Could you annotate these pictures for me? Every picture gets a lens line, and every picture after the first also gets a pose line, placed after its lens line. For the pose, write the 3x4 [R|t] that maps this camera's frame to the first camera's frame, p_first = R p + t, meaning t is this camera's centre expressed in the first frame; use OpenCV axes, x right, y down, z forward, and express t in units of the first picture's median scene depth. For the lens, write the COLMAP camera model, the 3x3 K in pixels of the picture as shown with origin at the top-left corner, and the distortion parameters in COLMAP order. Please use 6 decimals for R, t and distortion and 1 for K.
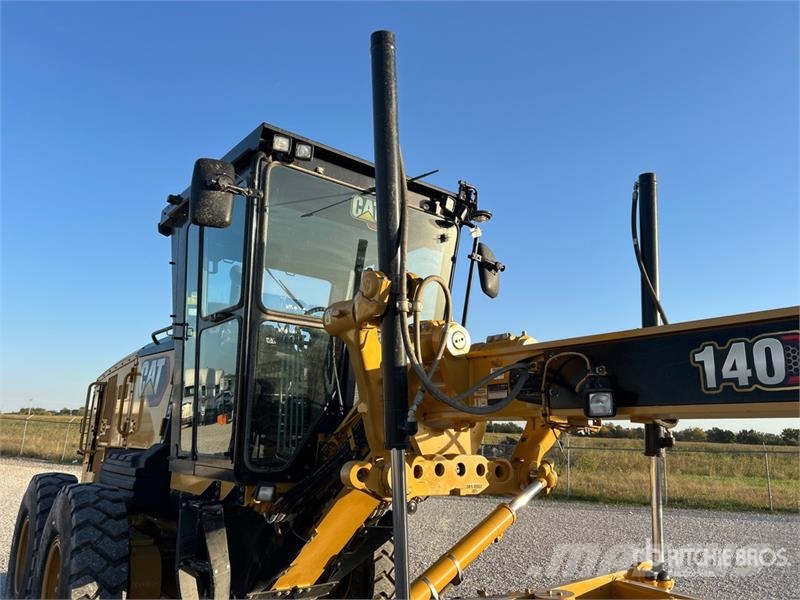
lens RADIAL K [[596.7, 0, 401.0], [0, 596.7, 303.6], [0, 0, 1]] dist [0.023090, -0.005713]
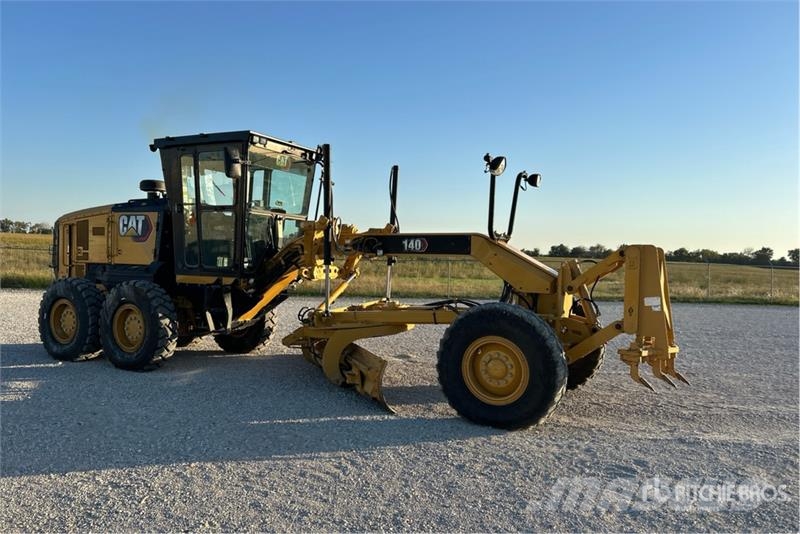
lens RADIAL K [[632.4, 0, 400.0], [0, 632.4, 267.0], [0, 0, 1]] dist [-0.000022, -0.000024]
pose [[0.910661, -0.011476, 0.412995, -0.814706], [-0.092353, 0.968667, 0.230555, -0.460002], [-0.402701, -0.248099, 0.881067, -1.758884]]
